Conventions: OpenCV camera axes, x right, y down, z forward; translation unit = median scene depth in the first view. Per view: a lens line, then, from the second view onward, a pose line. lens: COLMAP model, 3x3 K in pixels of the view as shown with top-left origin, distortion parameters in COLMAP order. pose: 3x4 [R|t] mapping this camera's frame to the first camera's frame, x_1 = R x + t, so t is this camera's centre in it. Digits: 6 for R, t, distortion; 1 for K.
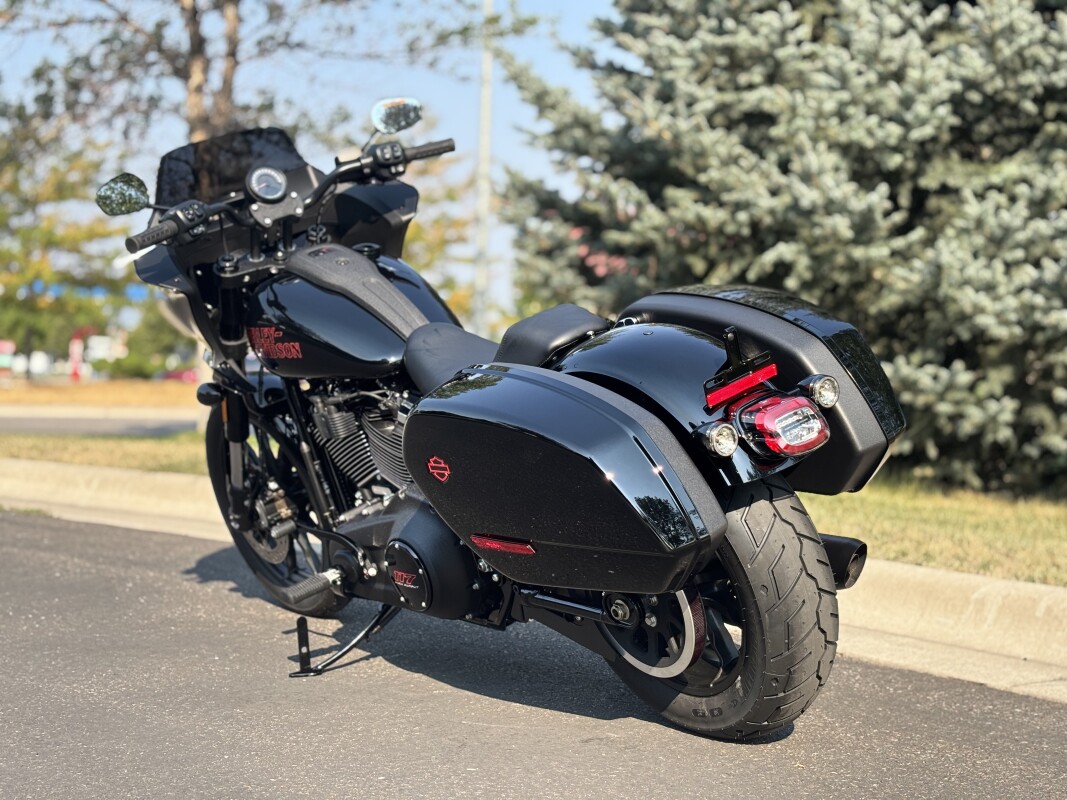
lens RADIAL K [[1610.8, 0, 534.5], [0, 1610.8, 387.4], [0, 0, 1]] dist [0.059451, 0.011431]
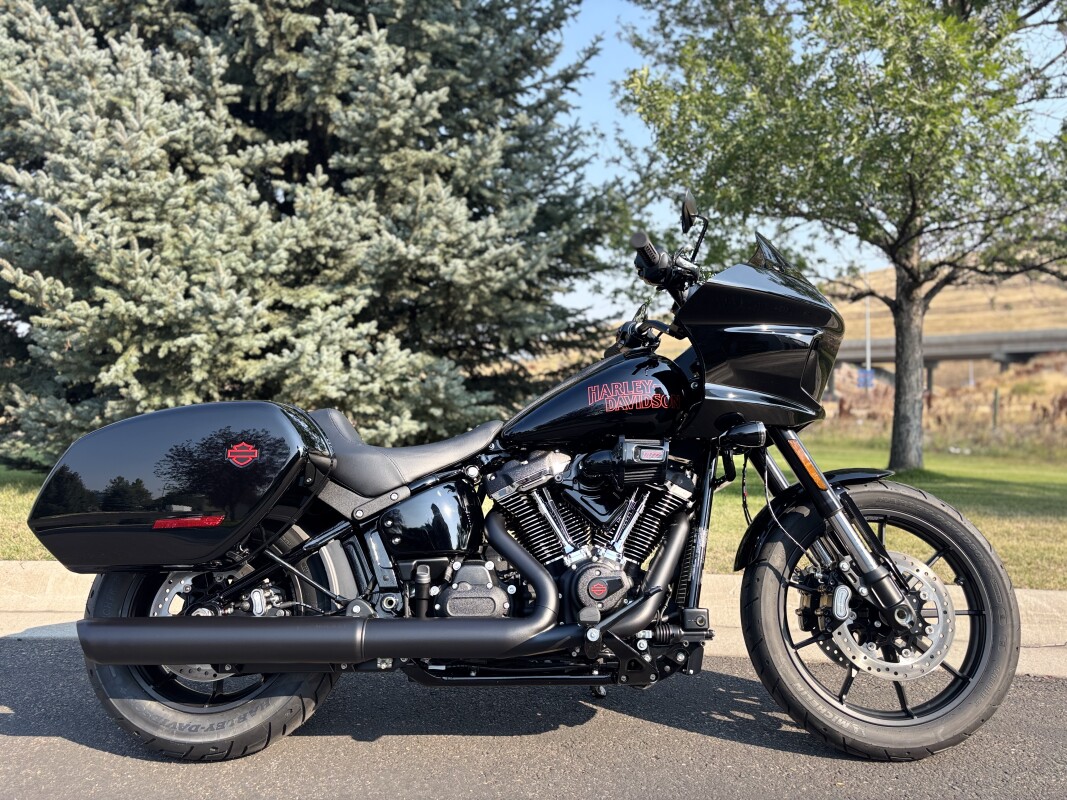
lens RADIAL K [[813.4, 0, 533.5], [0, 813.4, 400.0], [0, 0, 1]] dist [0.021165, -0.016006]
pose [[0.681257, -0.012490, 0.731938, -0.164977], [0.014741, 0.999886, 0.003341, -0.026683], [-0.731896, 0.008514, 0.681363, 0.269947]]
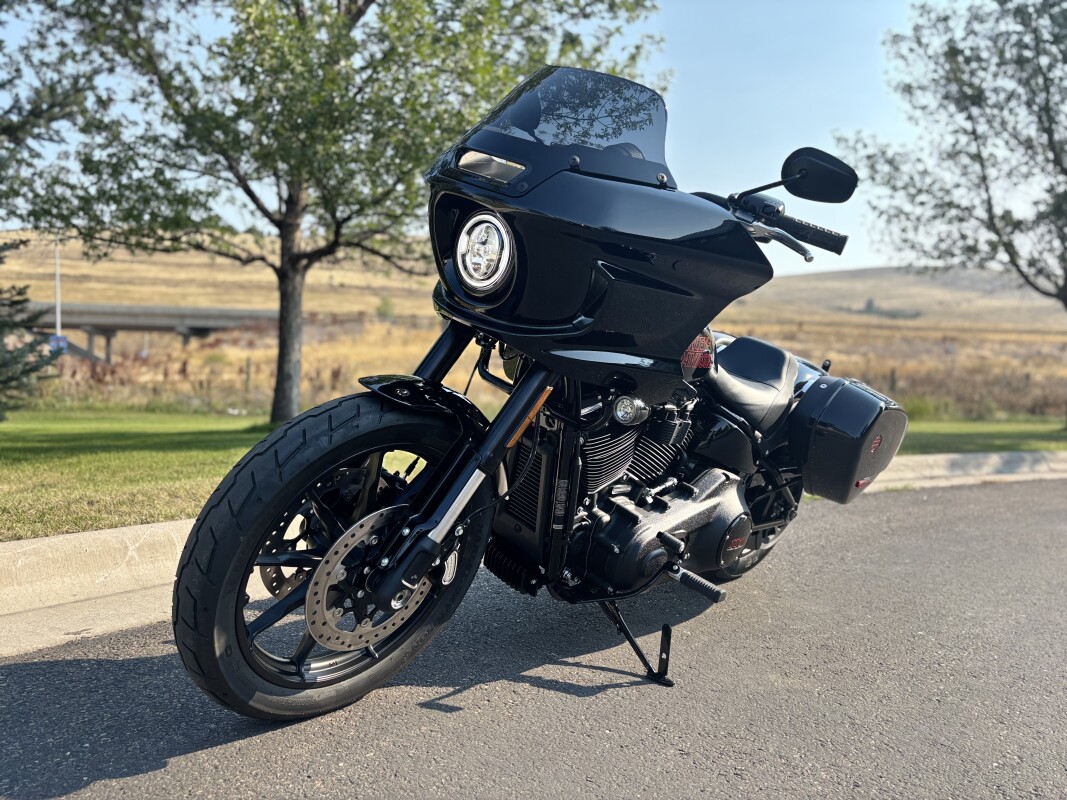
lens RADIAL K [[813.4, 0, 533.5], [0, 813.4, 400.0], [0, 0, 1]] dist [0.021165, -0.016006]
pose [[-0.198367, -0.041989, 0.979228, -0.288547], [-0.011430, 0.999113, 0.040526, -0.008093], [-0.980061, -0.003153, -0.198671, 0.552397]]
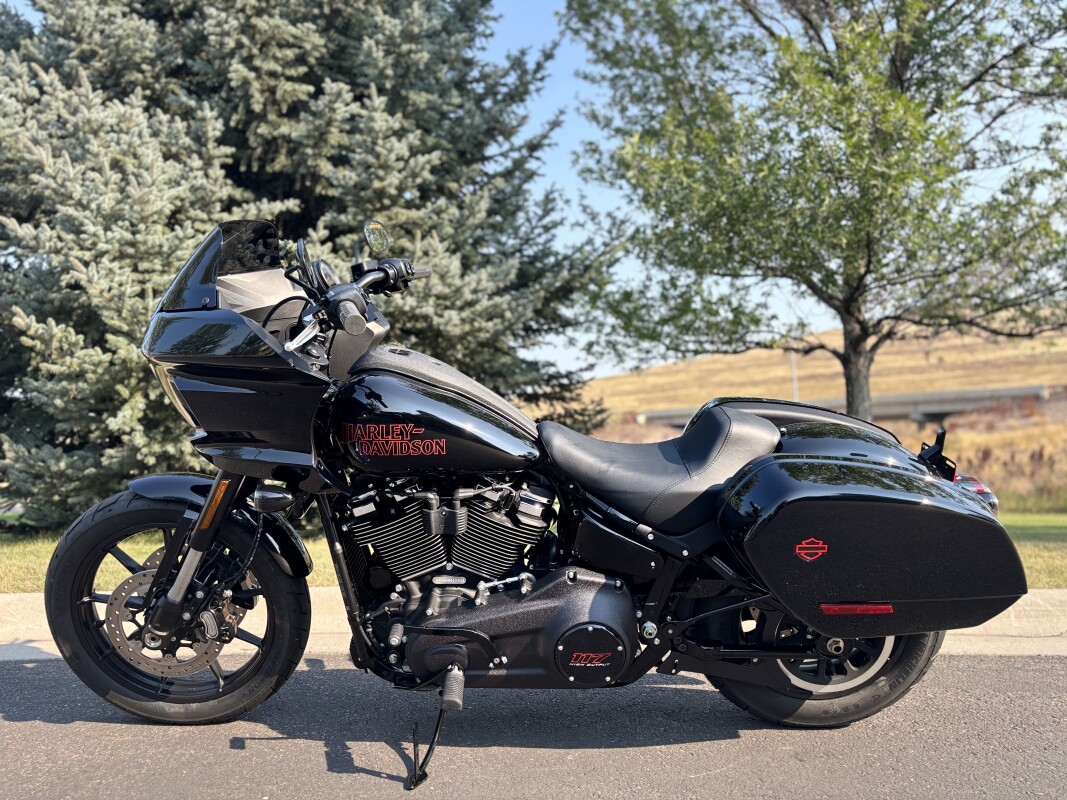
lens RADIAL K [[812.9, 0, 533.5], [0, 812.9, 400.0], [0, 0, 1]] dist [0.006349, 0.009458]
pose [[0.620949, 0.041004, 0.782778, -0.227526], [0.029502, 0.996701, -0.075614, -0.005546], [-0.783296, 0.070046, 0.617691, 0.291629]]
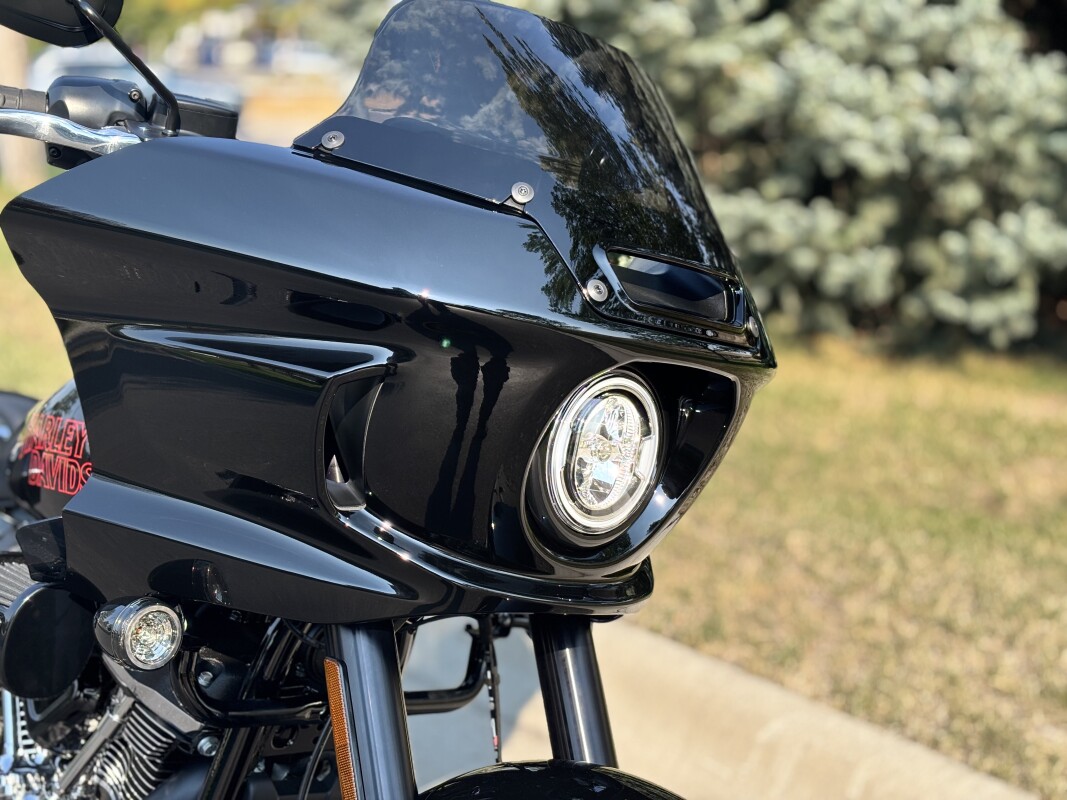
lens RADIAL K [[1615.7, 0, 533.5], [0, 1615.7, 400.0], [0, 0, 1]] dist [0.057452, 0.034826]
pose [[0.999098, -0.015929, 0.039376, 0.088700], [0.007594, 0.979069, 0.203385, -0.075773], [-0.041791, -0.202903, 0.978307, 0.224862]]
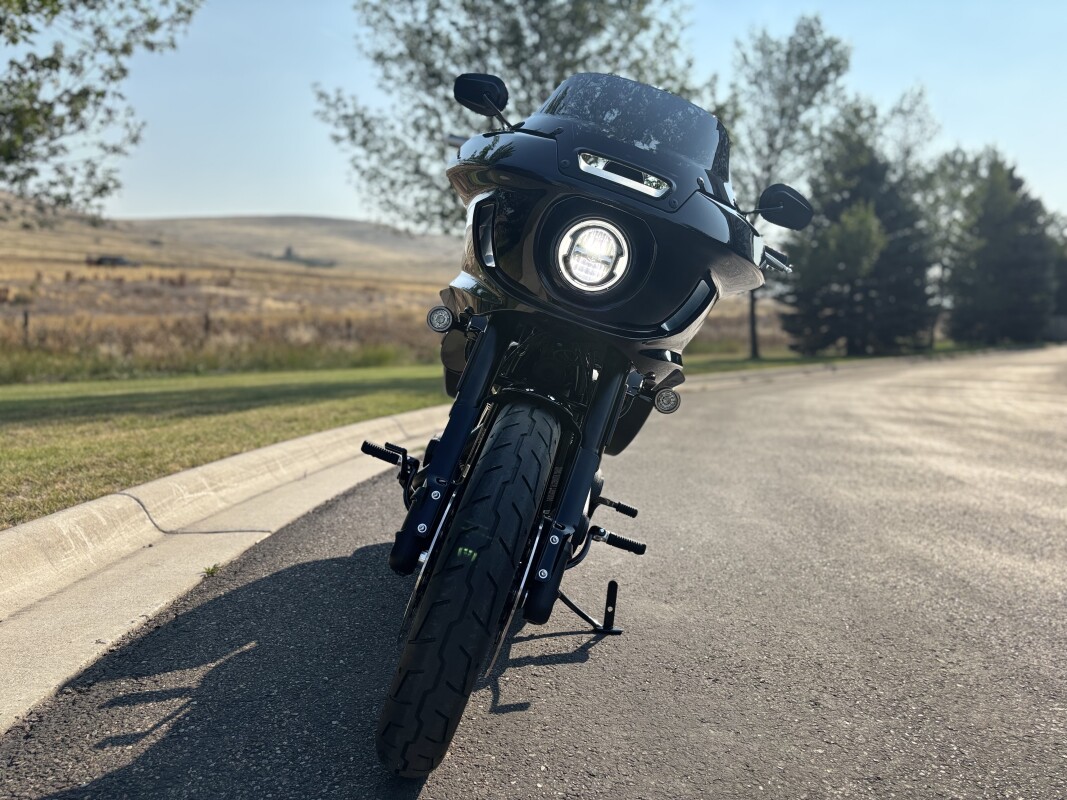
lens RADIAL K [[812.9, 0, 533.5], [0, 812.9, 400.0], [0, 0, 1]] dist [0.006349, 0.009458]
pose [[-0.770237, -0.070026, 0.633901, -0.211743], [-0.008531, 0.994996, 0.099549, -0.020137], [-0.637700, 0.071269, -0.766980, 0.687108]]
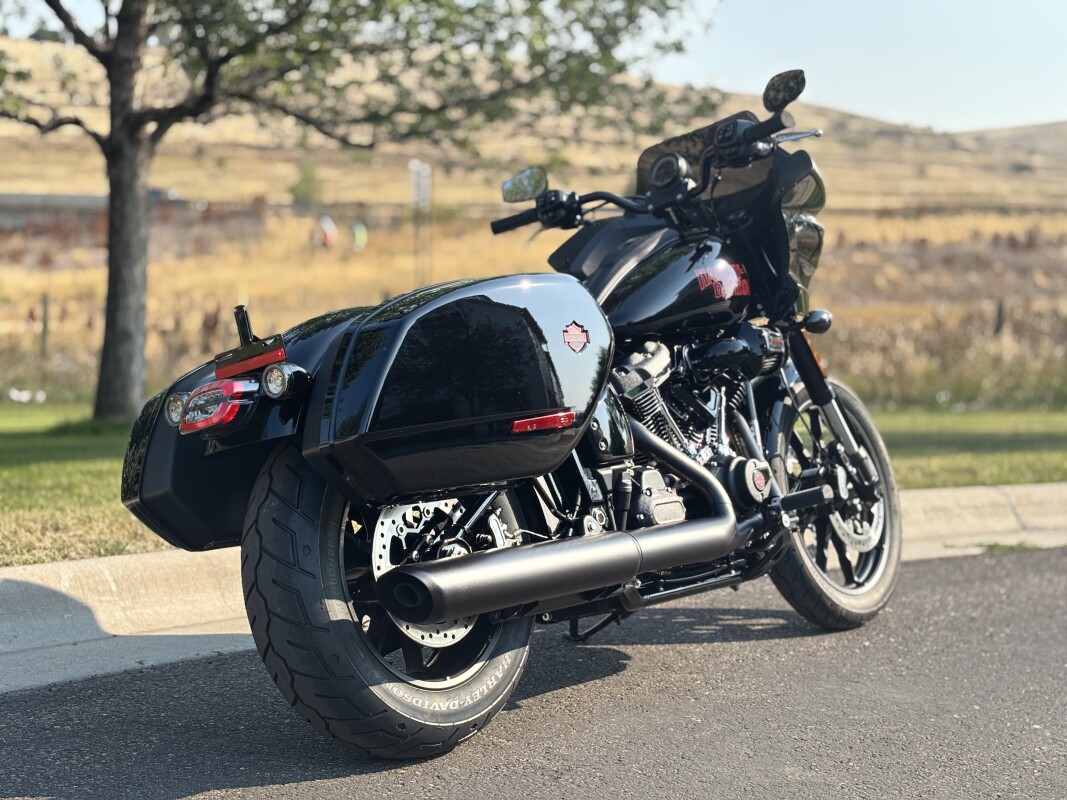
lens RADIAL K [[1615.7, 0, 533.5], [0, 1615.7, 400.0], [0, 0, 1]] dist [0.057452, 0.034826]
pose [[-0.157377, -0.061188, 0.985641, -0.411353], [-0.006827, 0.998122, 0.060873, -0.020439], [-0.987515, 0.002851, -0.157500, 0.547045]]
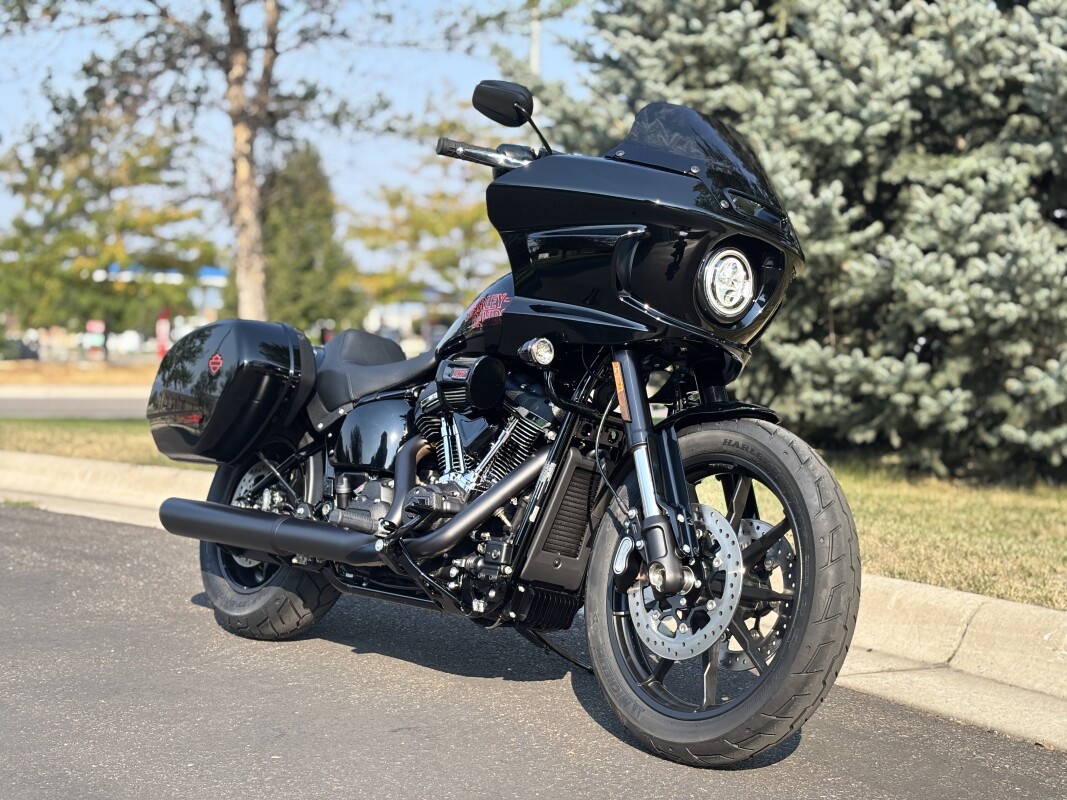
lens RADIAL K [[1615.7, 0, 533.5], [0, 1615.7, 400.0], [0, 0, 1]] dist [0.057452, 0.034826]
pose [[0.998370, -0.007792, -0.056534, 0.075620], [0.009164, 0.999669, 0.024044, -0.012643], [0.056328, -0.024523, 0.998111, -0.036308]]
